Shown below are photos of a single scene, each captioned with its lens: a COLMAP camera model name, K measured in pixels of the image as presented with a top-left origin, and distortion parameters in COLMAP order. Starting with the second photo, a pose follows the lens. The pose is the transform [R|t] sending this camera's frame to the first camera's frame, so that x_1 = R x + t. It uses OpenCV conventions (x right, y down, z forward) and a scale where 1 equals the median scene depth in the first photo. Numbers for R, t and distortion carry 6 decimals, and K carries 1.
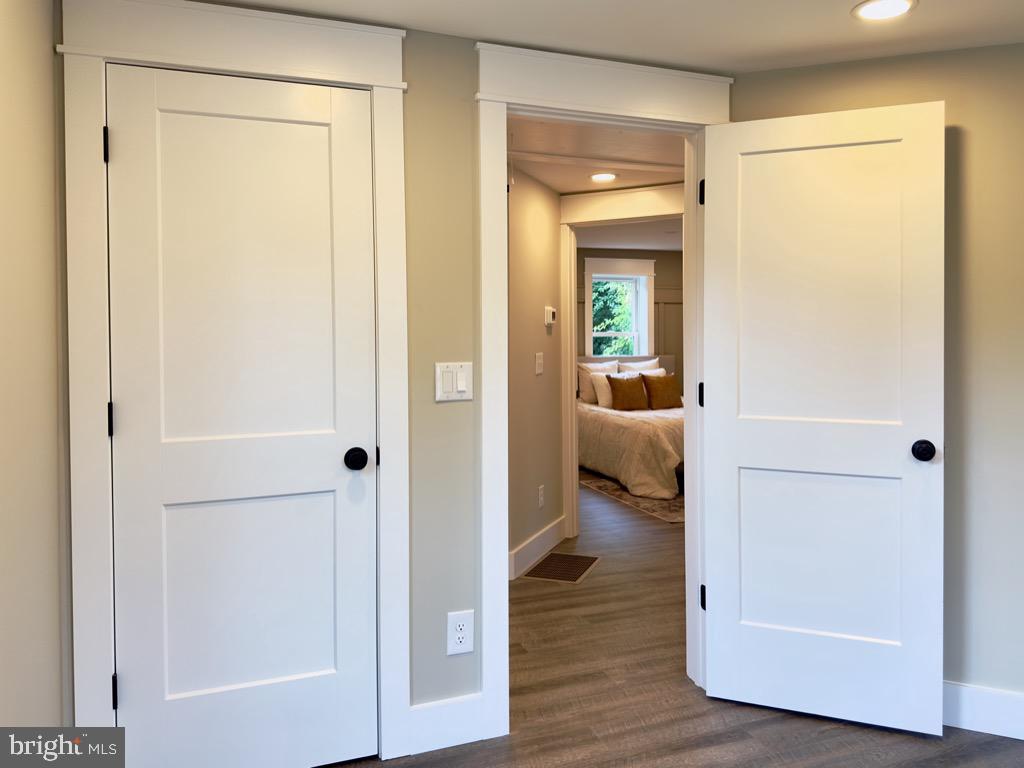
lens RADIAL K [[744.6, 0, 511.9], [0, 744.6, 367.6], [0, 0, 1]] dist [0.112362, -0.158823]
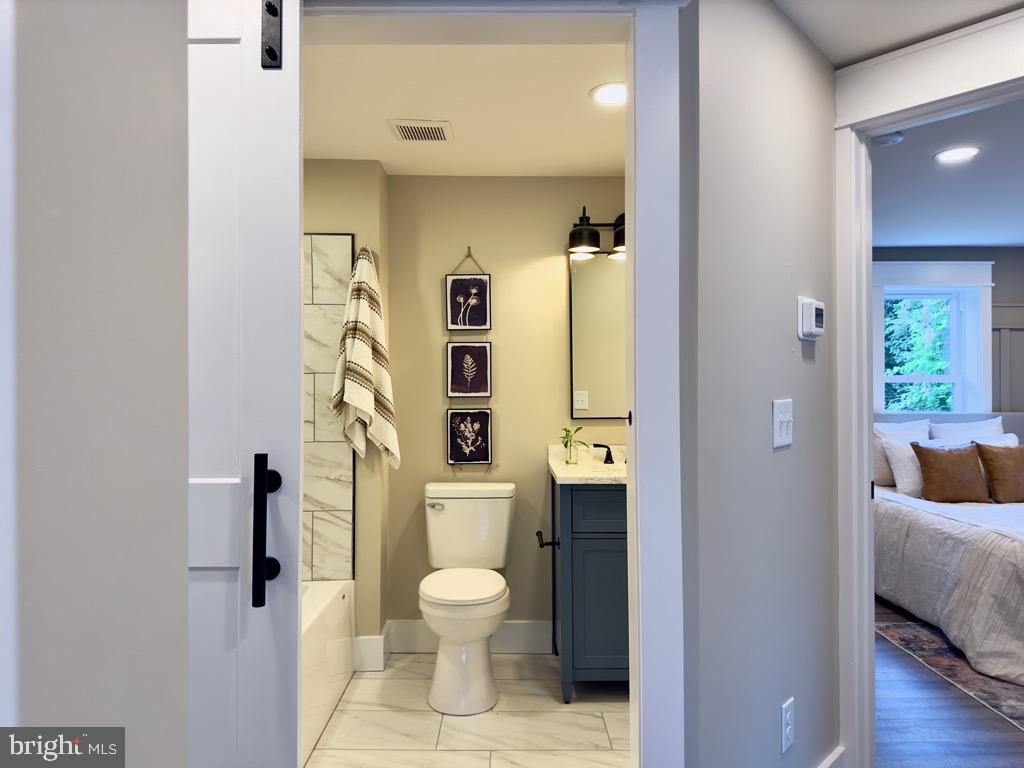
lens RADIAL K [[716.8, 0, 513.3], [0, 716.8, 386.2], [0, 0, 1]] dist [0.002833, -0.006616]
pose [[0.939988, 0.004873, -0.341172, 0.018713], [-0.021759, 0.998719, -0.045682, -0.002452], [0.340512, 0.050364, 0.938890, 0.328707]]
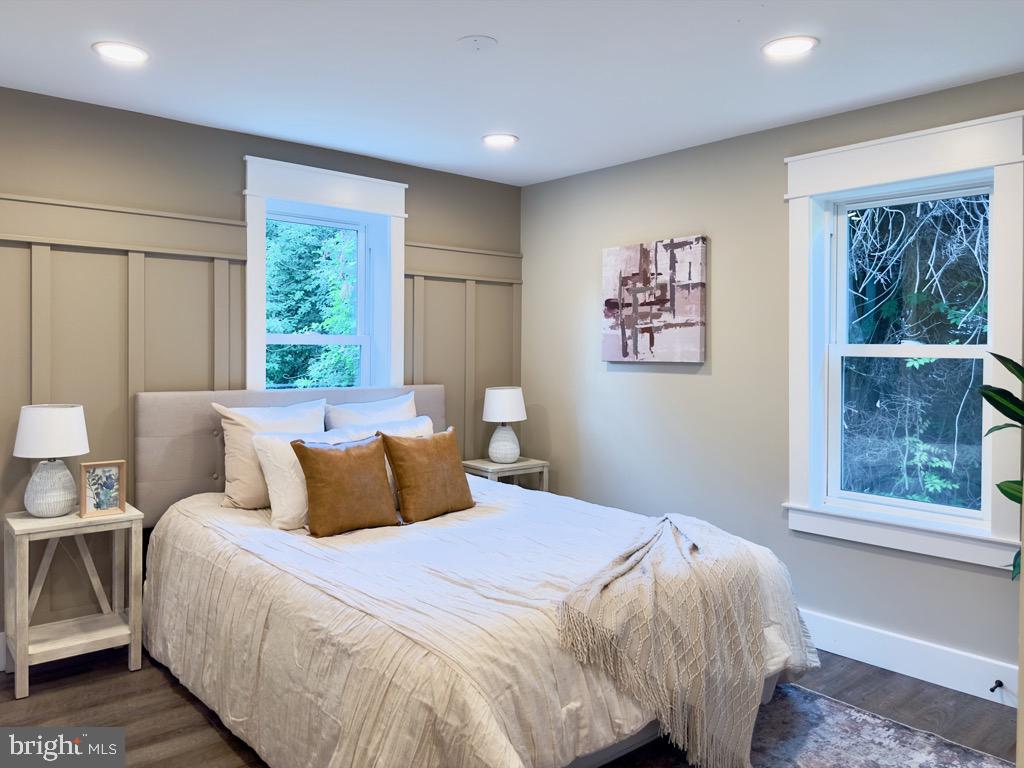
lens RADIAL K [[723.7, 0, 520.4], [0, 723.7, 360.8], [0, 0, 1]] dist [0.134764, -0.229509]
pose [[0.923092, 0.009933, 0.384452, 0.090307], [0.000191, 0.999654, -0.026285, -0.022708], [-0.384580, 0.024337, 0.922771, 0.608235]]
